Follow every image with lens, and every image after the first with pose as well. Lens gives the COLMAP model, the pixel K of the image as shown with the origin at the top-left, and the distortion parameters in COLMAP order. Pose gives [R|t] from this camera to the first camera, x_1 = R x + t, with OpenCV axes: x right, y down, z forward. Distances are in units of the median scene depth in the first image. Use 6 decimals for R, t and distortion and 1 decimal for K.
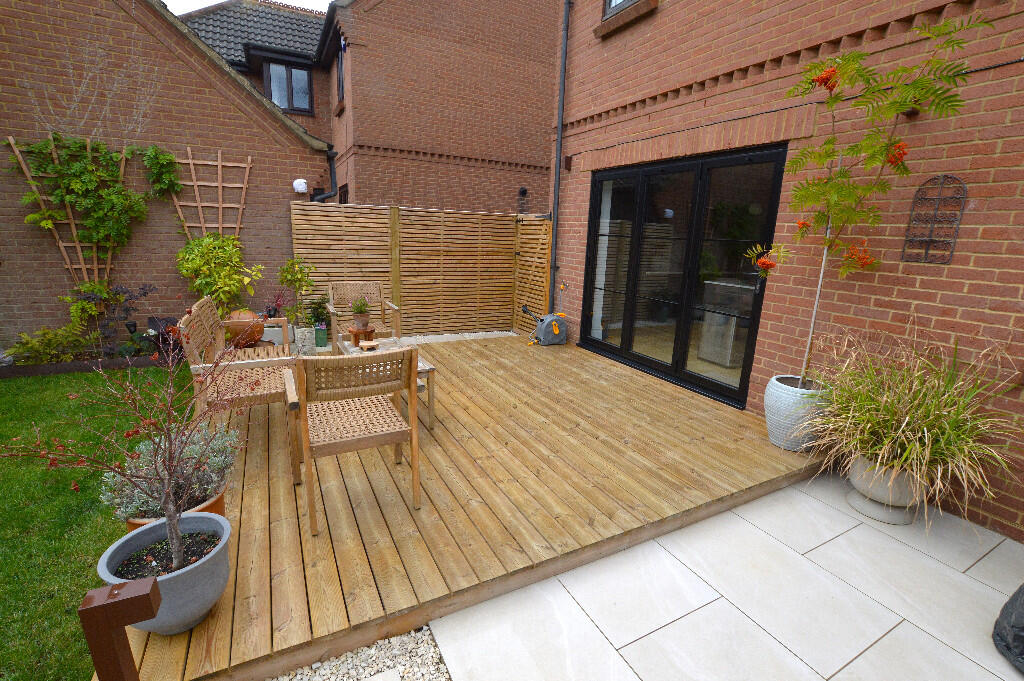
lens RADIAL K [[458.1, 0, 516.0], [0, 458.1, 345.6], [0, 0, 1]] dist [-0.038065, 0.007986]
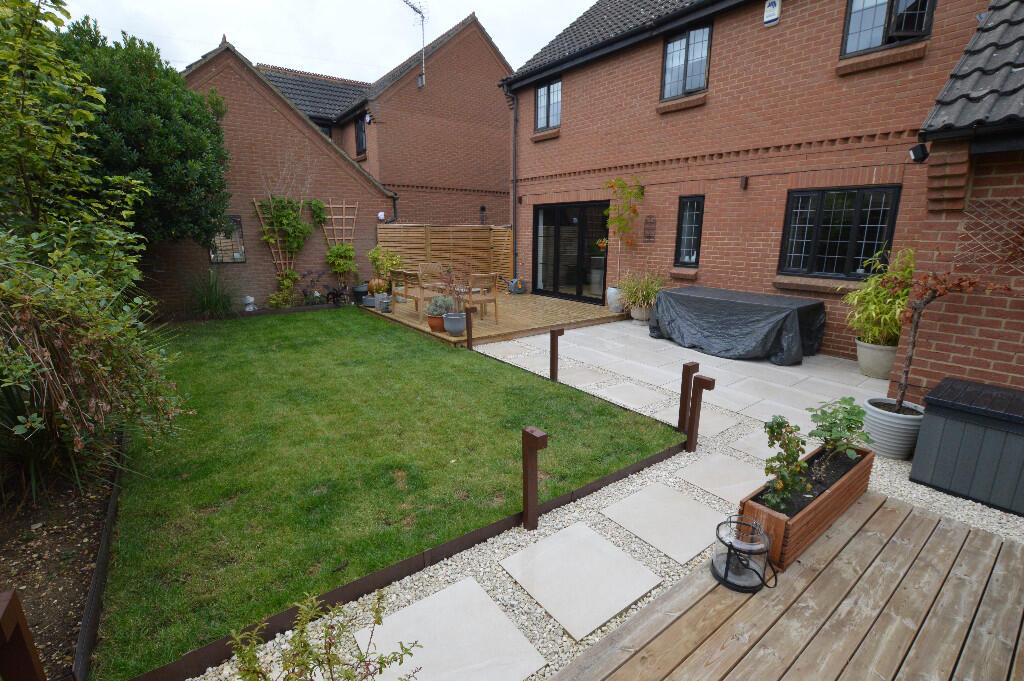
lens RADIAL K [[458.1, 0, 516.0], [0, 458.1, 345.6], [0, 0, 1]] dist [-0.038065, 0.007986]
pose [[0.986032, -0.071468, 0.150445, -0.249393], [0.070506, 0.997442, 0.011727, 0.203614], [-0.150898, -0.000956, 0.988549, -0.960797]]
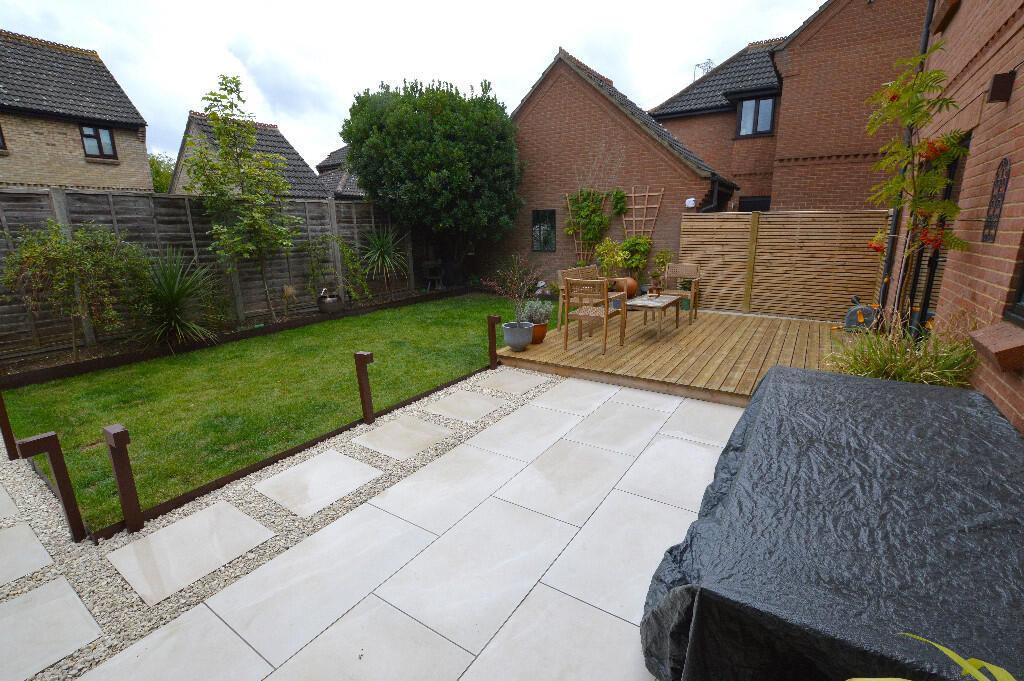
lens RADIAL K [[458.1, 0, 516.0], [0, 458.1, 345.6], [0, 0, 1]] dist [-0.038065, 0.007986]
pose [[0.481469, 0.173736, -0.859071, 0.633491], [-0.180943, 0.978745, 0.096529, 0.074057], [0.857582, 0.108967, 0.502672, -0.213139]]
